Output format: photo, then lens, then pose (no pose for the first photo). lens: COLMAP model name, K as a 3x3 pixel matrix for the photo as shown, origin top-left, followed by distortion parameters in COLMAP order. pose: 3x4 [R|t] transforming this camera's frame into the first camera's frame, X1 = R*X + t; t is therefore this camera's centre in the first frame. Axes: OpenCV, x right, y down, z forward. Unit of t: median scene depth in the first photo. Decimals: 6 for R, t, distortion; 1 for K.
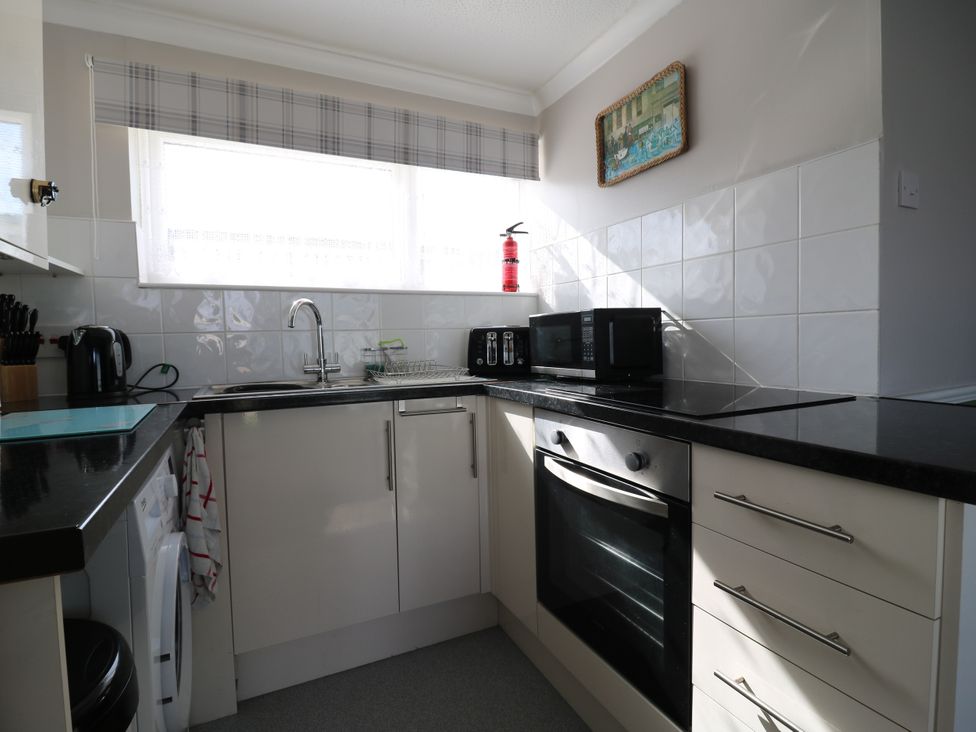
lens RADIAL K [[510.5, 0, 493.0], [0, 510.5, 355.5], [0, 0, 1]] dist [-0.000530, -0.012831]
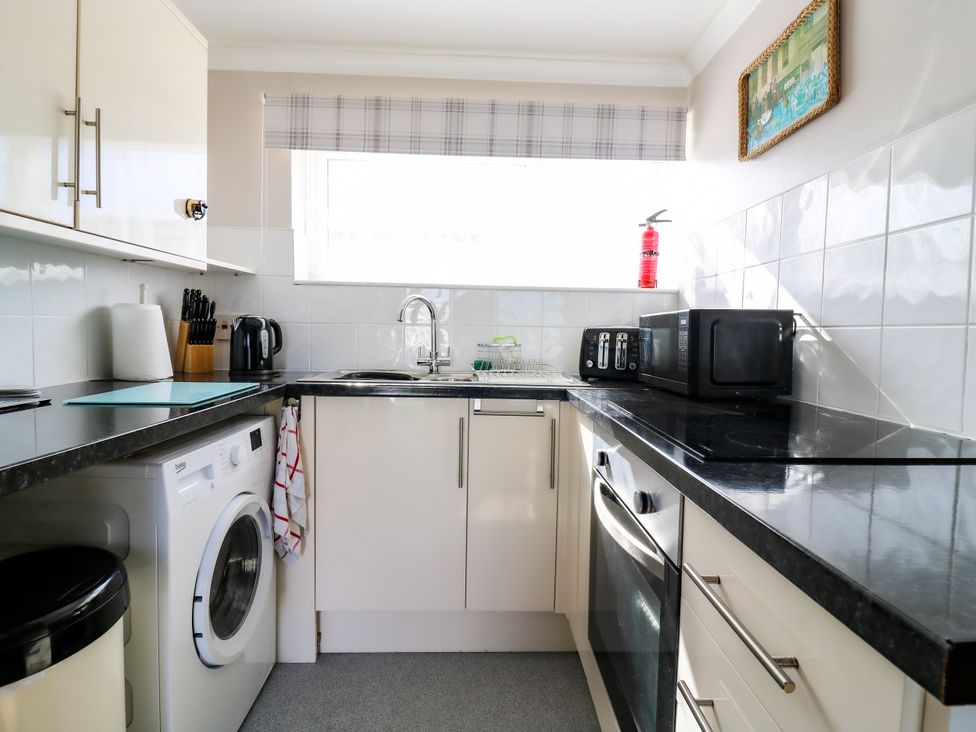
lens RADIAL K [[510.5, 0, 494.6], [0, 510.5, 352.7], [0, 0, 1]] dist [-0.000530, -0.012831]
pose [[0.910972, 0.053953, -0.408924, 0.234262], [-0.051821, 0.998523, 0.016300, -0.017409], [0.409200, 0.006342, 0.912423, 0.105037]]
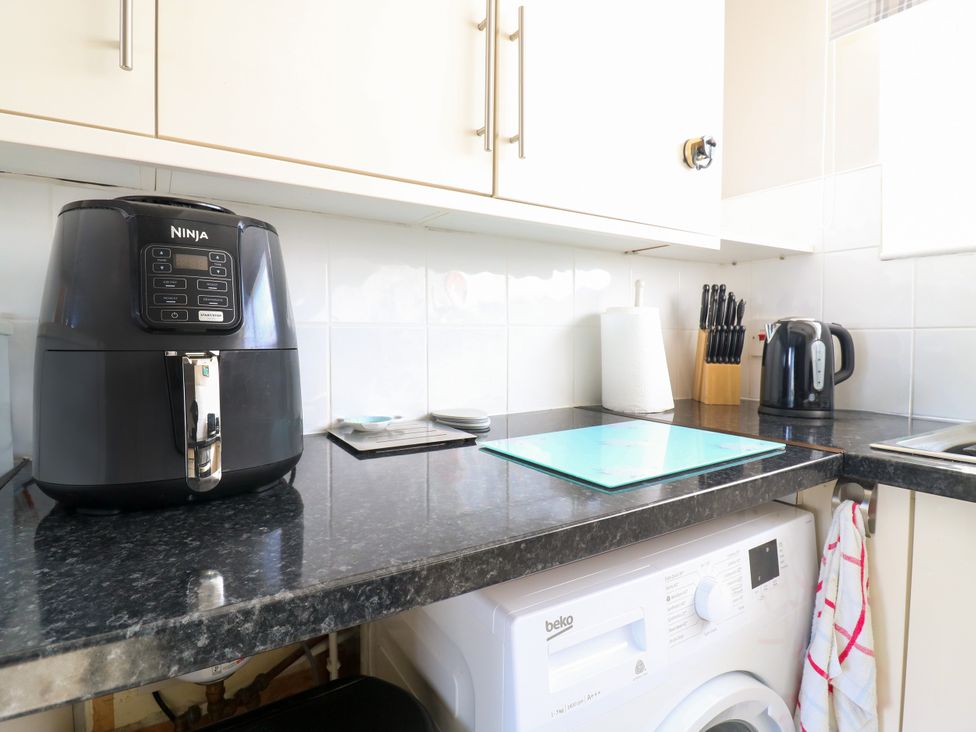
lens RADIAL K [[510.5, 0, 499.6], [0, 510.5, 357.1], [0, 0, 1]] dist [-0.000530, -0.012831]
pose [[0.101314, 0.059681, -0.993063, -0.071824], [-0.043259, 0.997519, 0.055535, -0.021315], [0.993914, 0.037333, 0.103644, 0.439372]]
